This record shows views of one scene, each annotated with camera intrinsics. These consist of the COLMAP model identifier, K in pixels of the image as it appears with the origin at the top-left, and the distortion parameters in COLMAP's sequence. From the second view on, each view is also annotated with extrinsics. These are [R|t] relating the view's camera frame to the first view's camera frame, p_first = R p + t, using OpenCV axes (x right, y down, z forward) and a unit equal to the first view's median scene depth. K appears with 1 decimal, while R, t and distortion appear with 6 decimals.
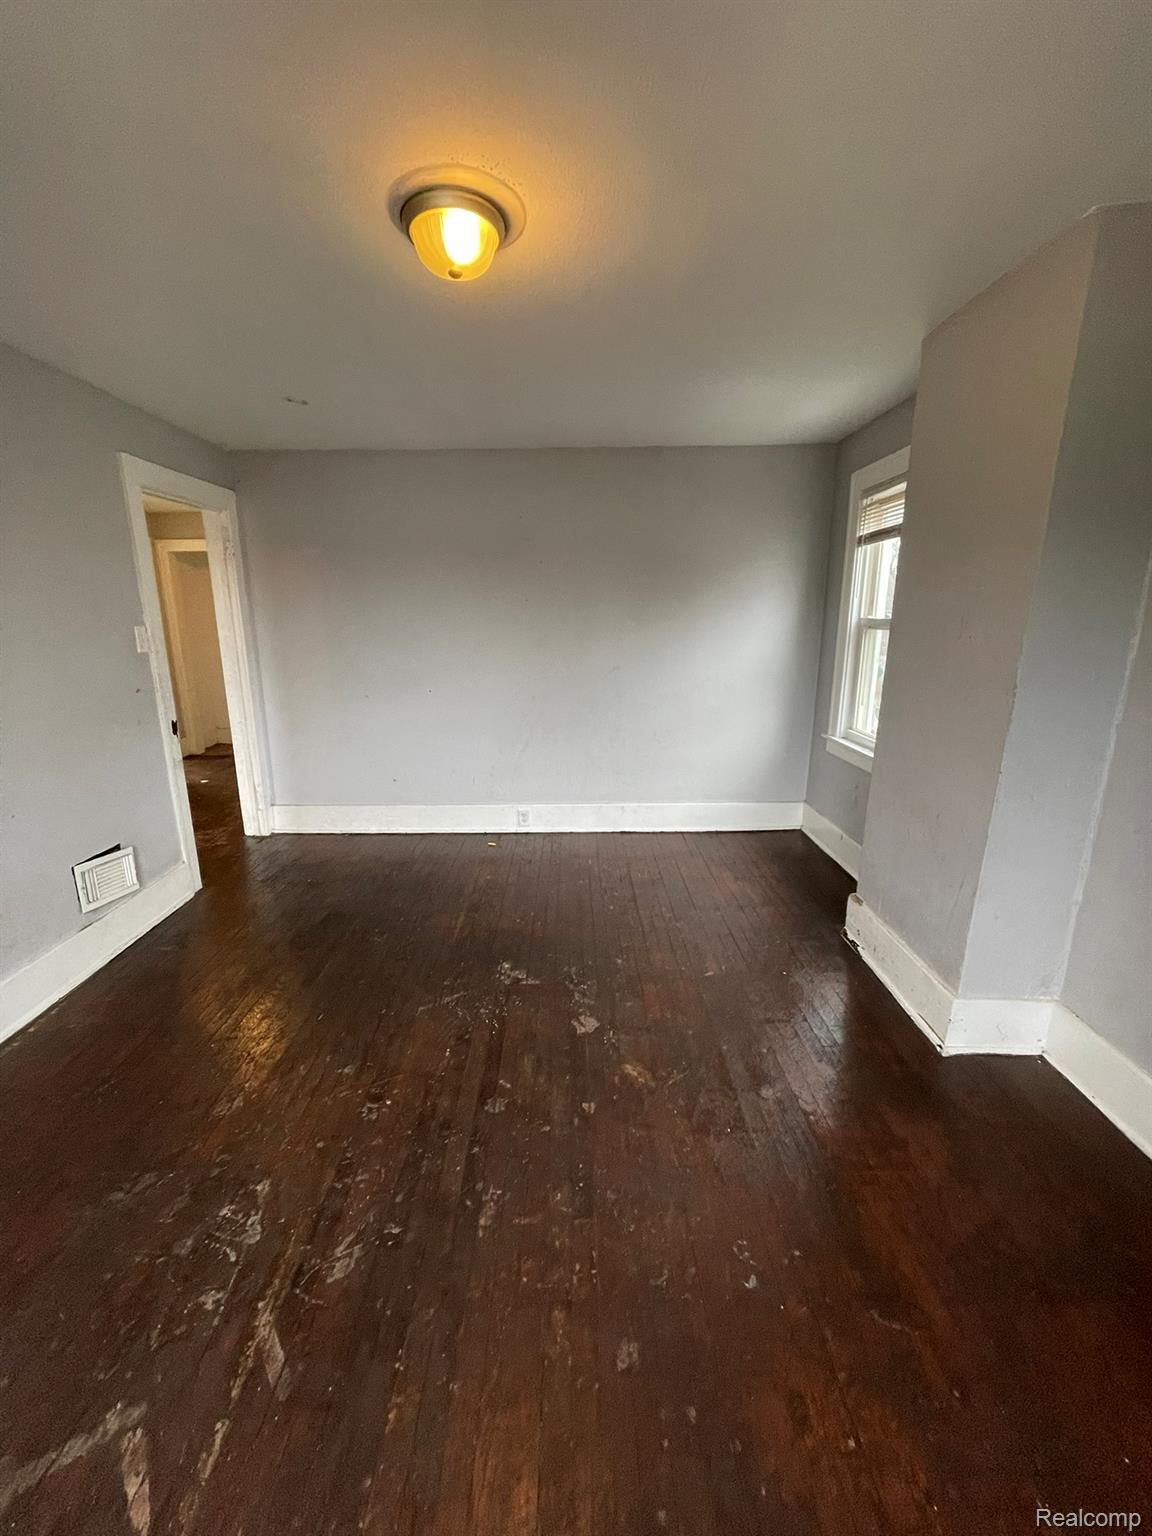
lens RADIAL K [[614.0, 0, 570.4], [0, 614.0, 764.0], [0, 0, 1]] dist [-0.004472, 0.000517]
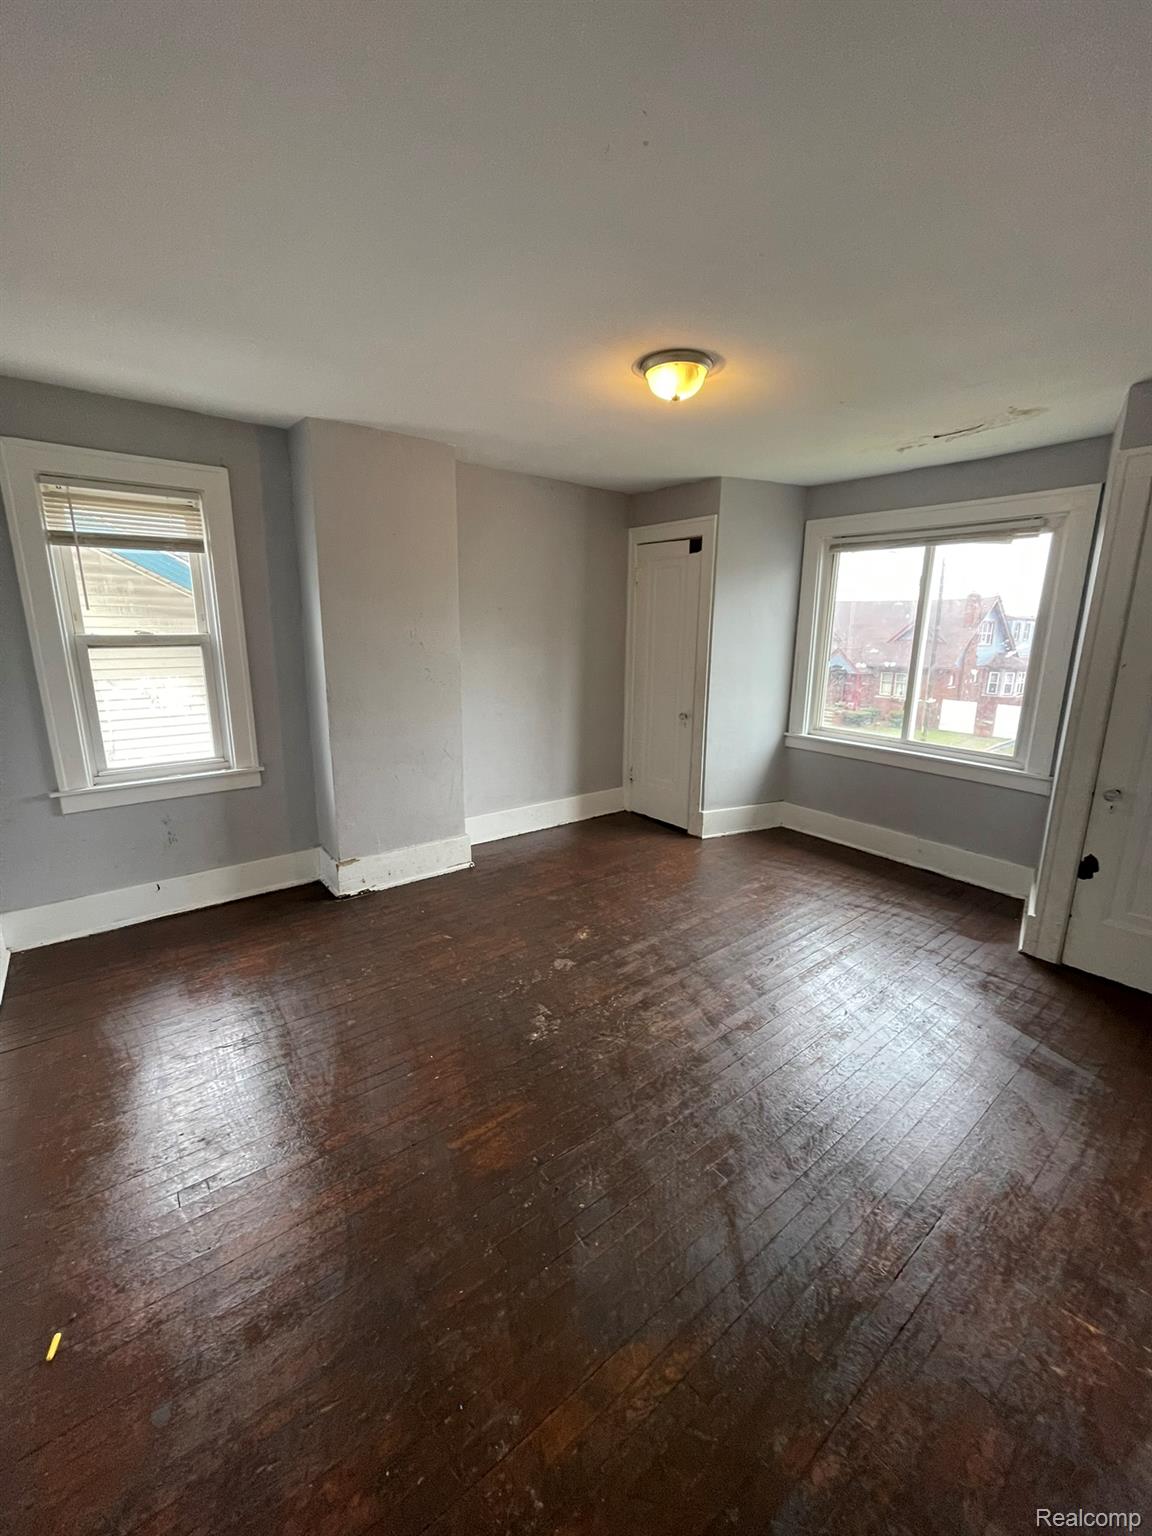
lens RADIAL K [[614.0, 0, 570.4], [0, 614.0, 764.0], [0, 0, 1]] dist [-0.004472, 0.000517]
pose [[-0.614961, -0.174545, 0.768997, -0.787065], [0.183048, 0.916960, 0.354511, -0.343981], [-0.767018, 0.358773, -0.531945, 1.376859]]
